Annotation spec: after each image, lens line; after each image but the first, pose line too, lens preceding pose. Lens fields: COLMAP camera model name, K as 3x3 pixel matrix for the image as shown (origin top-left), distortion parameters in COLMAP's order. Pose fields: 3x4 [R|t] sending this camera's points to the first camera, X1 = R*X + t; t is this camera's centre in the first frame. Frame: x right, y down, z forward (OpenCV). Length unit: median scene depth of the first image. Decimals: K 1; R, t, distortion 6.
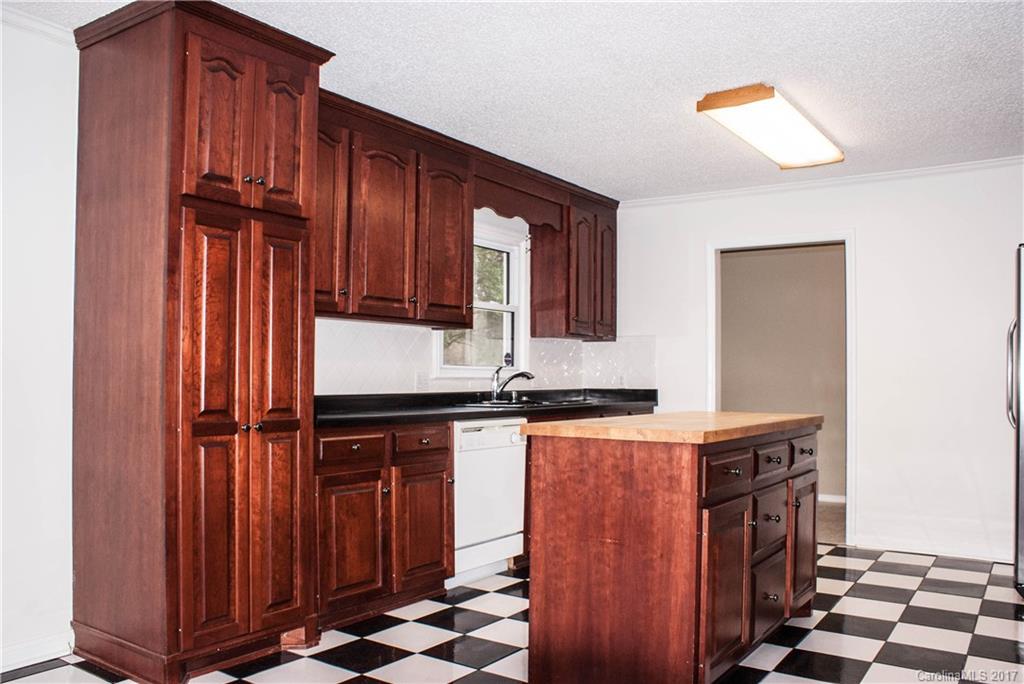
lens RADIAL K [[814.6, 0, 517.1], [0, 814.6, 345.2], [0, 0, 1]] dist [-0.114977, 0.067277]
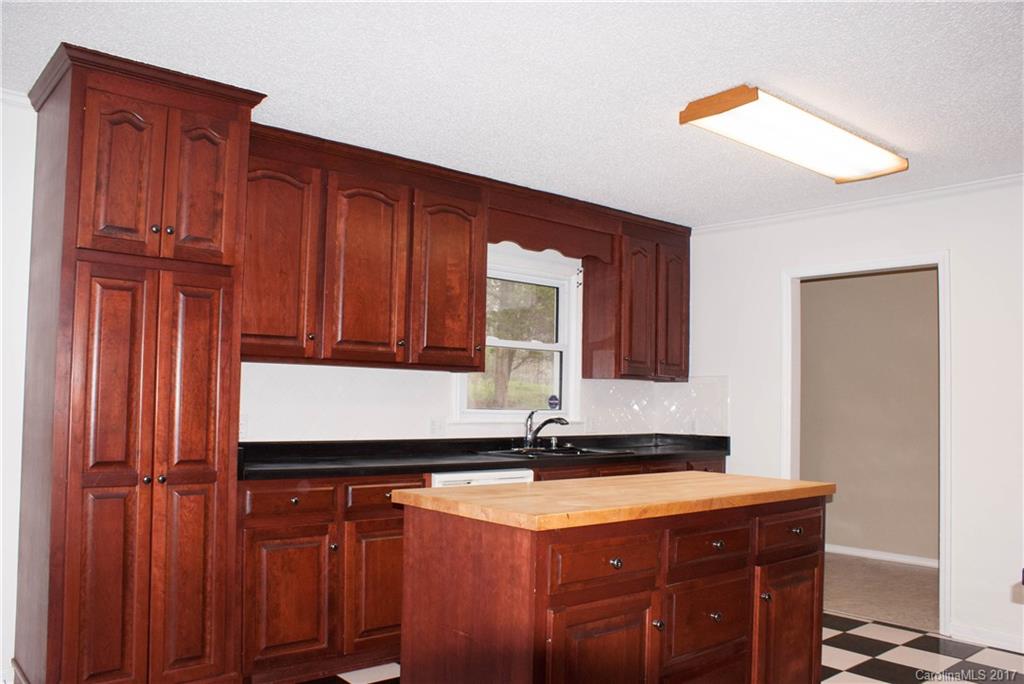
lens RADIAL K [[814.6, 0, 509.8], [0, 814.6, 349.7], [0, 0, 1]] dist [-0.114977, 0.067277]
pose [[0.964646, -0.003325, -0.263529, 0.287858], [-0.004102, 0.999610, -0.027629, -0.026195], [0.263518, 0.027733, 0.964256, 0.136022]]
